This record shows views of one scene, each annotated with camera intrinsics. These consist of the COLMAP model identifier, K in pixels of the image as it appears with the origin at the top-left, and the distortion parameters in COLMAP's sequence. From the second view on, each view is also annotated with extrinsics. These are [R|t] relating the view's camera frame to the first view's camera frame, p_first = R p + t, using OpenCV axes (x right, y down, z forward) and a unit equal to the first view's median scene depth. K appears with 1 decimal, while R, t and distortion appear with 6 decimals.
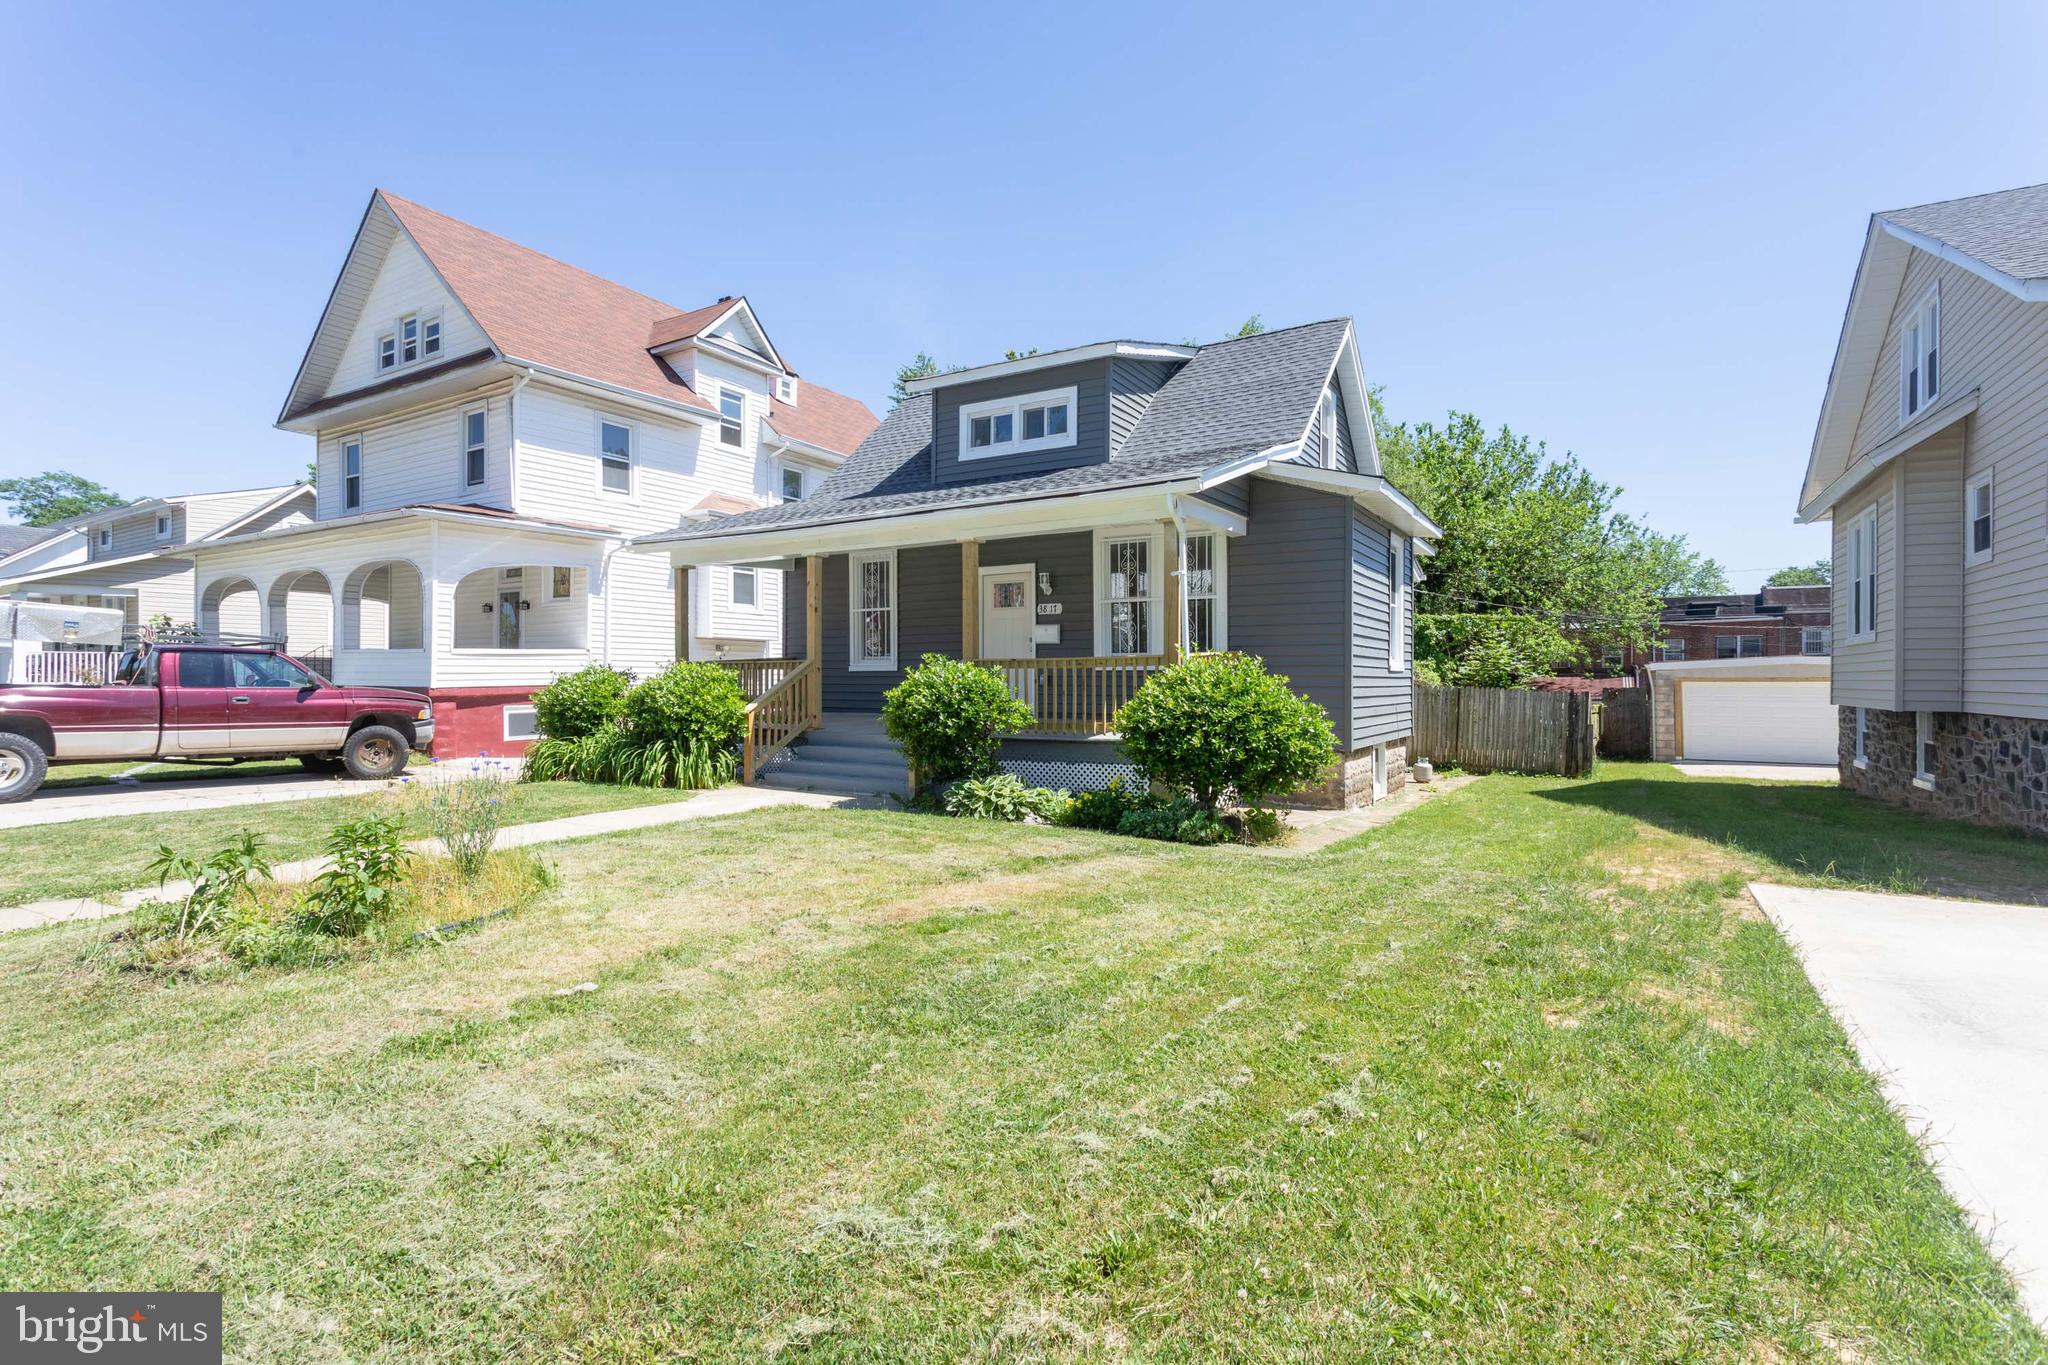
lens RADIAL K [[971.1, 0, 1000.4], [0, 971.1, 677.4], [0, 0, 1]] dist [-0.000575, 0.001506]
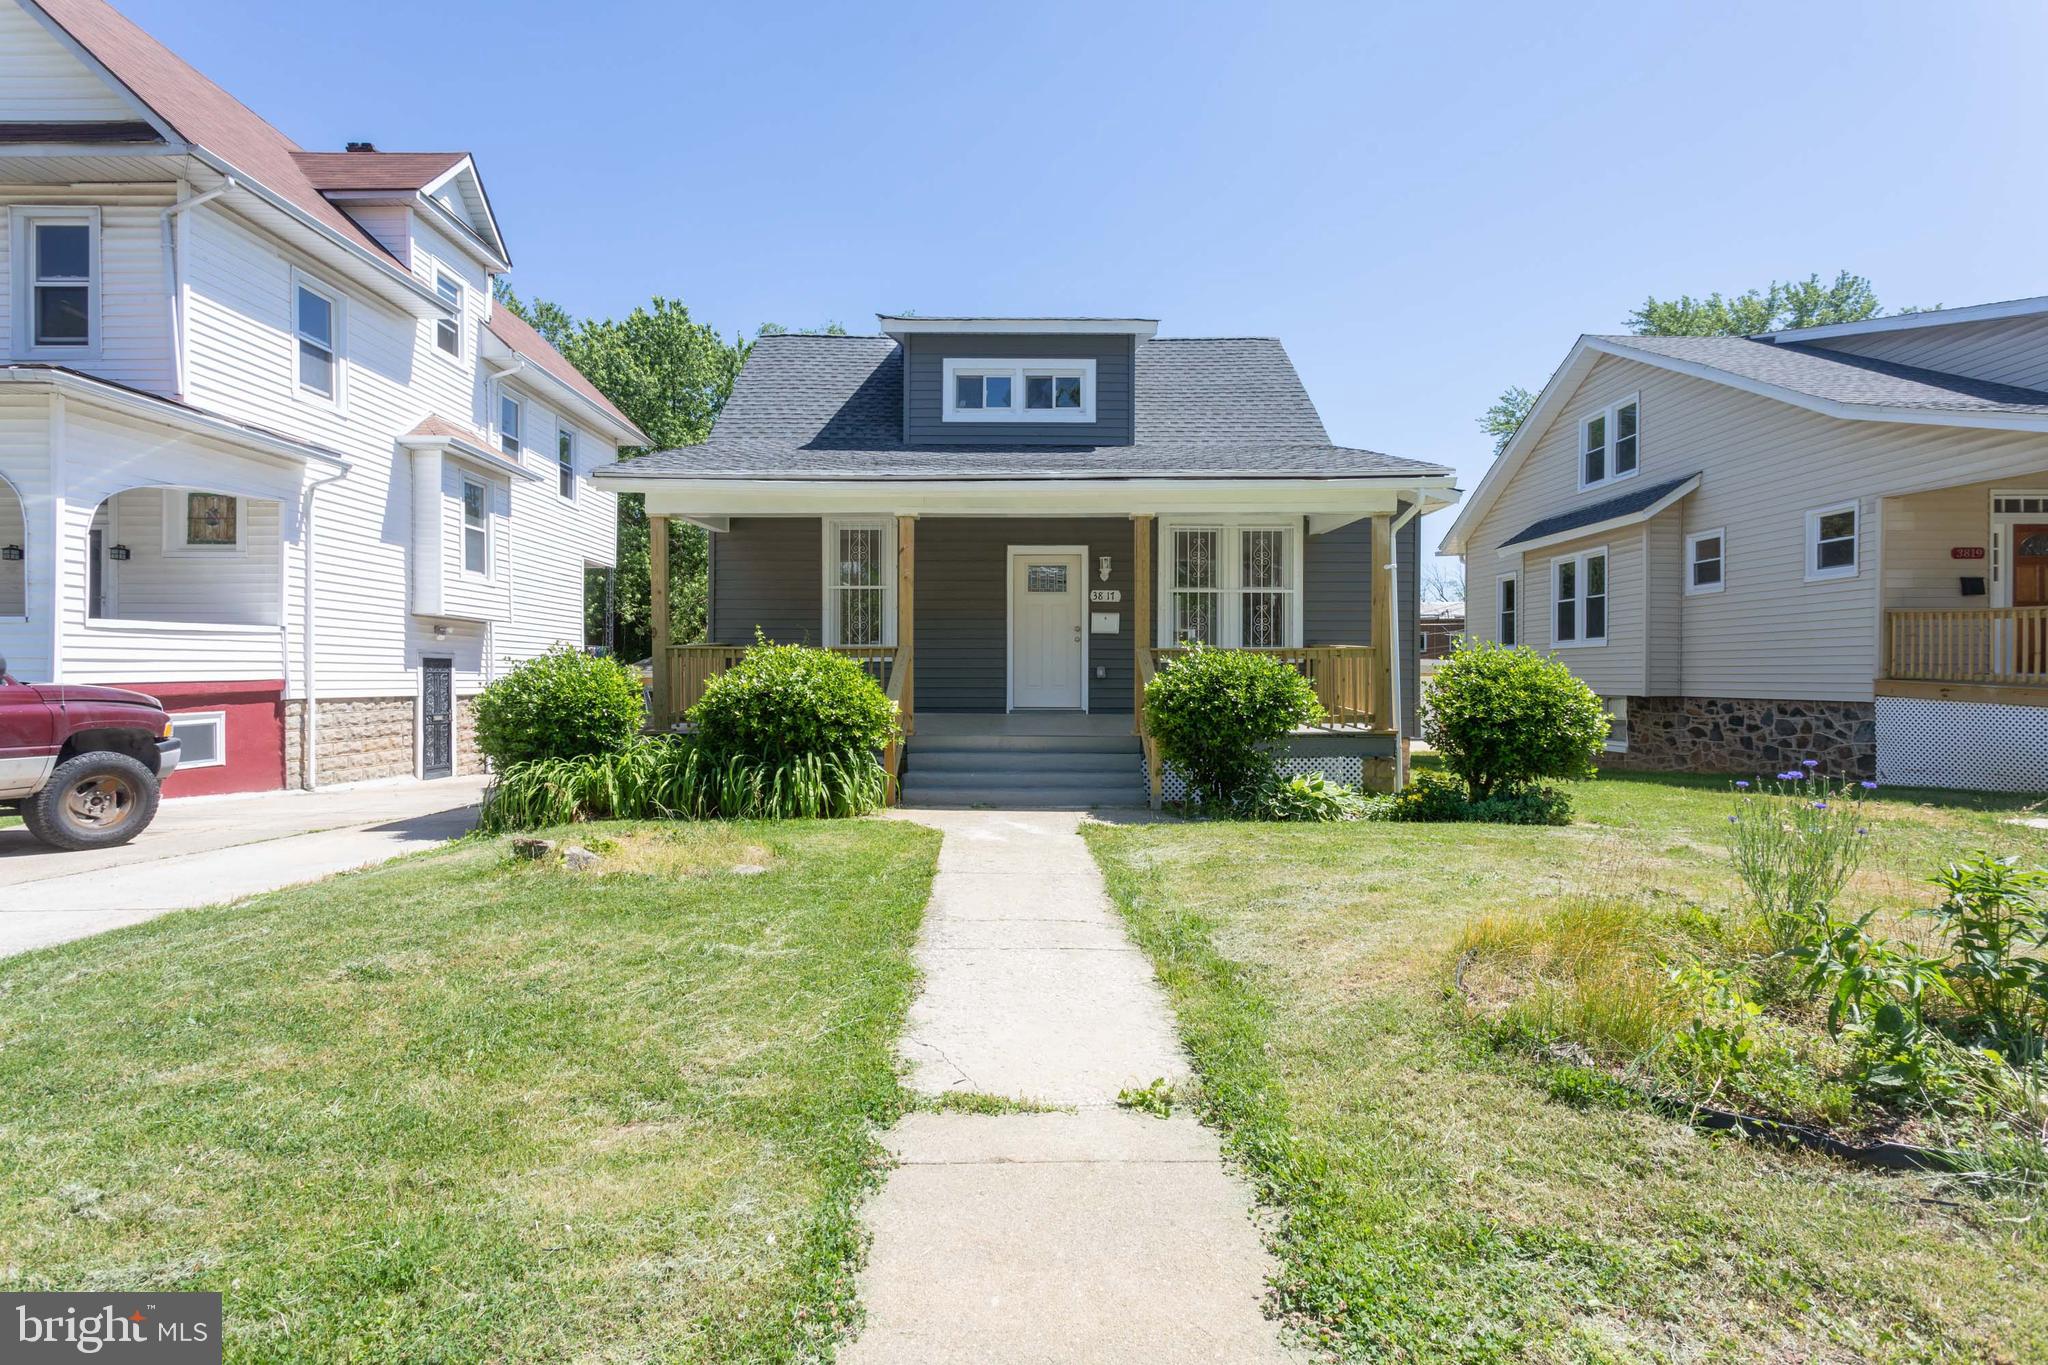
lens RADIAL K [[971.1, 0, 1016.0], [0, 971.1, 682.9], [0, 0, 1]] dist [-0.000575, 0.001506]
pose [[0.847233, -0.002838, 0.531214, -0.470868], [-0.001182, 0.999973, 0.007227, 0.005170], [-0.531221, -0.006751, 0.847207, 0.237149]]
